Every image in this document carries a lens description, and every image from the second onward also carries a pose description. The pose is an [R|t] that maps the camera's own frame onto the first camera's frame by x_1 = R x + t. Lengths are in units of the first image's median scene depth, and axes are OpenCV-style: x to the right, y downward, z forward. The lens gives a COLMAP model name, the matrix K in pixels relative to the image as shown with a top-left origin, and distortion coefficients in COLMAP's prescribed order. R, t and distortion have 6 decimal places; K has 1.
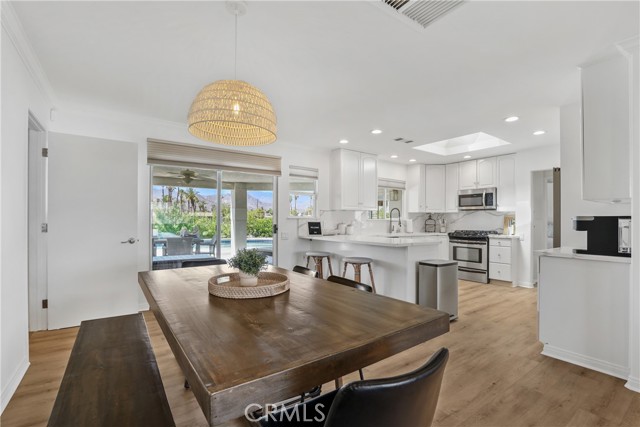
lens RADIAL K [[297.1, 0, 329.2], [0, 297.1, 222.3], [0, 0, 1]] dist [-0.026427, 0.001243]
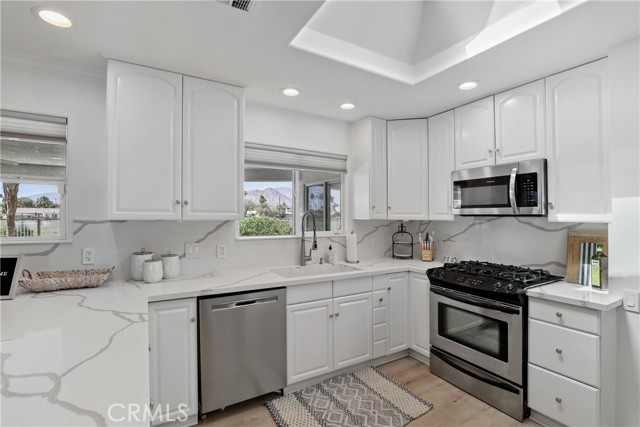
lens RADIAL K [[297.1, 0, 336.3], [0, 297.1, 213.0], [0, 0, 1]] dist [-0.026427, 0.001243]
pose [[0.997547, -0.001202, -0.069984, 0.306227], [0.000058, 0.999866, -0.016348, -0.040281], [0.069994, 0.016304, 0.997414, 0.573455]]
